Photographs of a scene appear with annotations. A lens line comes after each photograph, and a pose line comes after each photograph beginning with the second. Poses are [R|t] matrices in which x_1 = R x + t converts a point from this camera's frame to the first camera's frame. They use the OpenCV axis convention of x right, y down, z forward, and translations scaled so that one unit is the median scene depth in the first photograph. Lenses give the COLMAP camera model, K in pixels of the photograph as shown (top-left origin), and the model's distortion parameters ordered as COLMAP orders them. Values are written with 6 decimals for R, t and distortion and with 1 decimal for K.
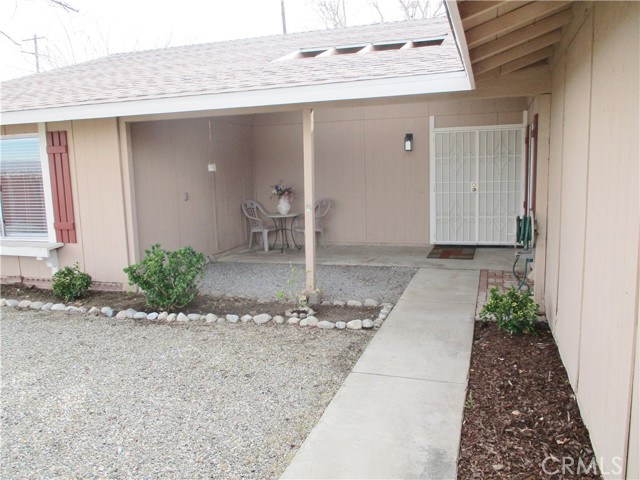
lens RADIAL K [[527.8, 0, 320.3], [0, 527.8, 239.8], [0, 0, 1]] dist [-0.034151, 0.004791]
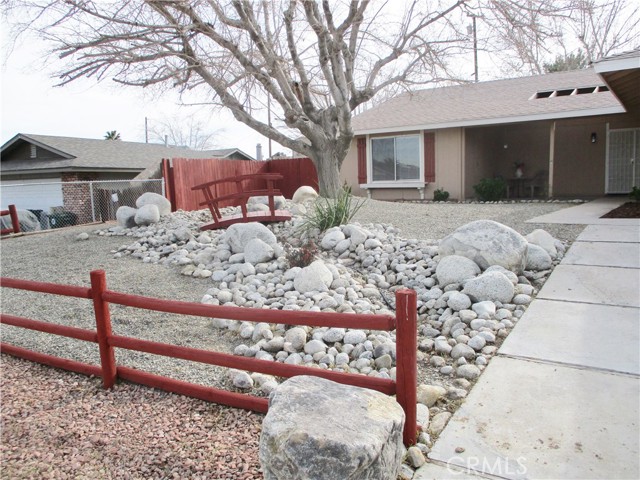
lens RADIAL K [[527.8, 0, 319.6], [0, 527.8, 241.2], [0, 0, 1]] dist [-0.034151, 0.004791]
pose [[0.955600, 0.035378, -0.292537, -0.217044], [-0.040364, 0.999124, -0.011021, 0.254538], [0.291891, 0.022340, 0.956191, -1.098410]]
